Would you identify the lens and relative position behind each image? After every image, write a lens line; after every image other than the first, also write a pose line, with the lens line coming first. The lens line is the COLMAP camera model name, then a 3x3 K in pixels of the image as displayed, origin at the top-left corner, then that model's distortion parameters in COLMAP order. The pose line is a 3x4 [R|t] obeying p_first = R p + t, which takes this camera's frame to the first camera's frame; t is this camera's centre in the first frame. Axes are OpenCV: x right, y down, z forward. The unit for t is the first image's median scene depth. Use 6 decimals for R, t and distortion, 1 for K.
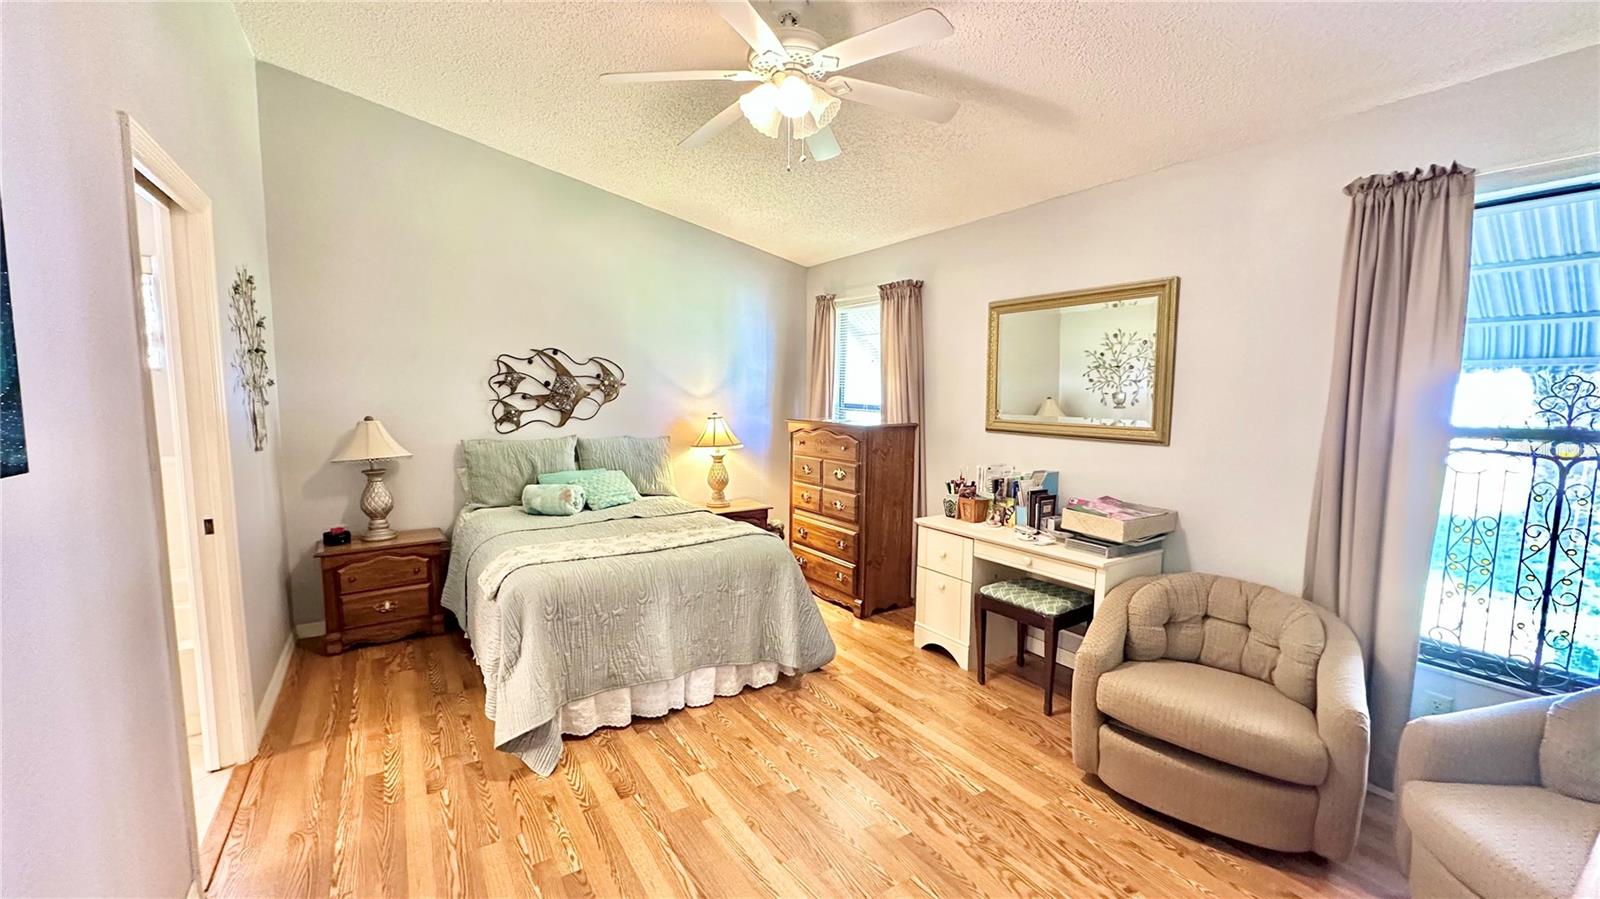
lens RADIAL K [[639.5, 0, 802.0], [0, 639.5, 448.9], [0, 0, 1]] dist [0.001568, 0.000433]
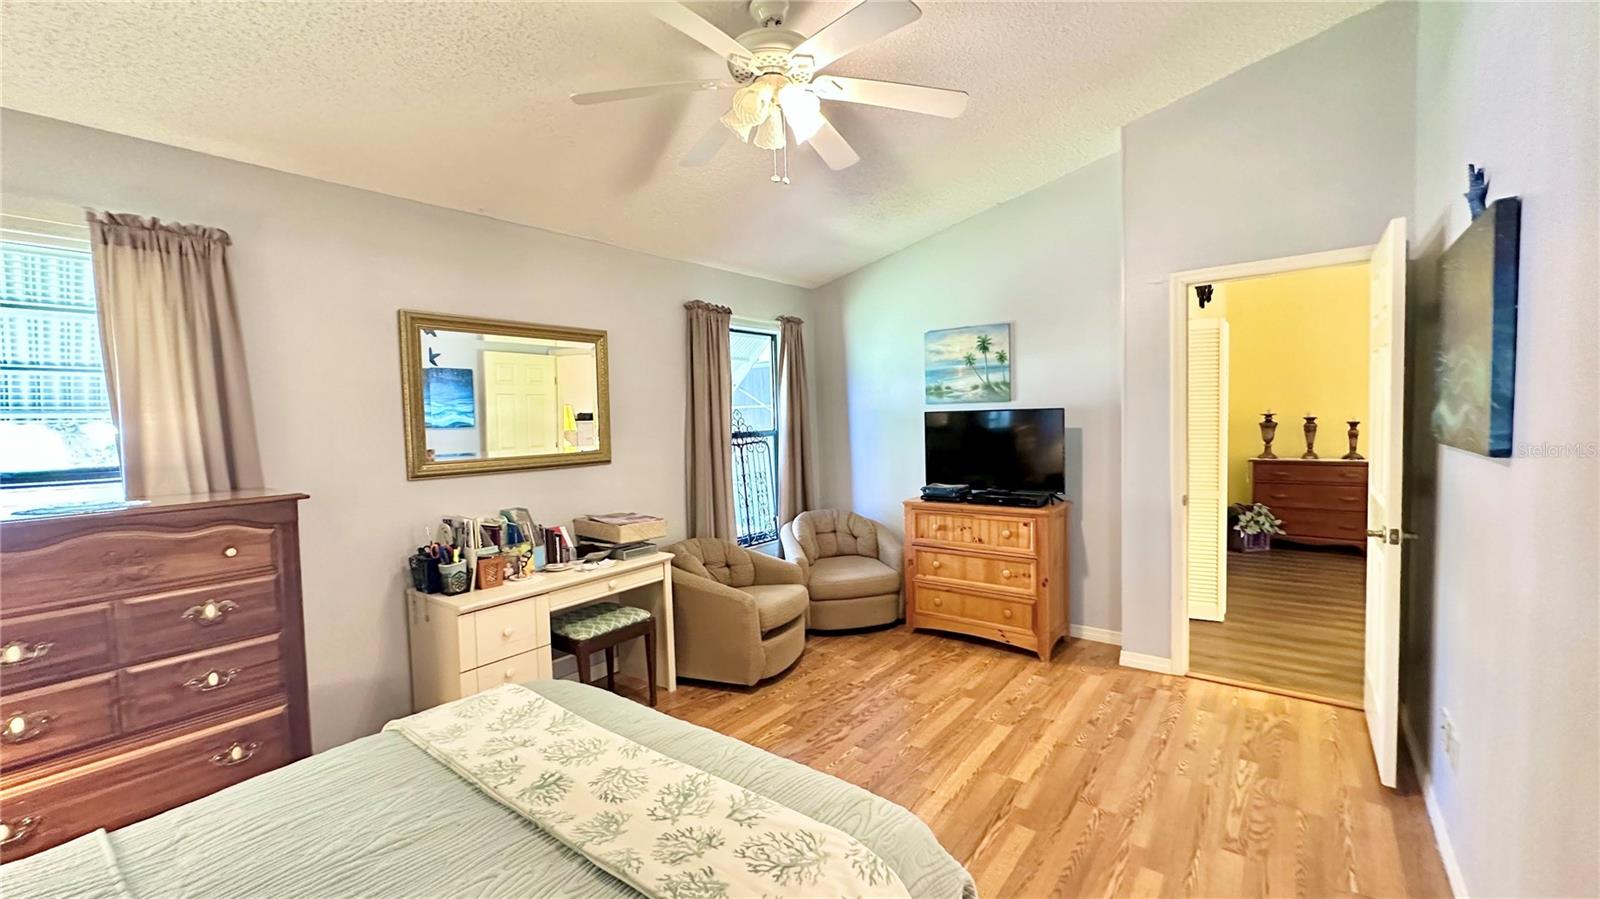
lens RADIAL K [[639.5, 0, 799.4], [0, 639.5, 454.8], [0, 0, 1]] dist [0.001568, 0.000433]
pose [[-0.318543, -0.047984, 0.946693, -0.712825], [0.119558, 0.988708, 0.090343, -0.088848], [-0.940338, 0.141963, -0.309210, 1.006530]]
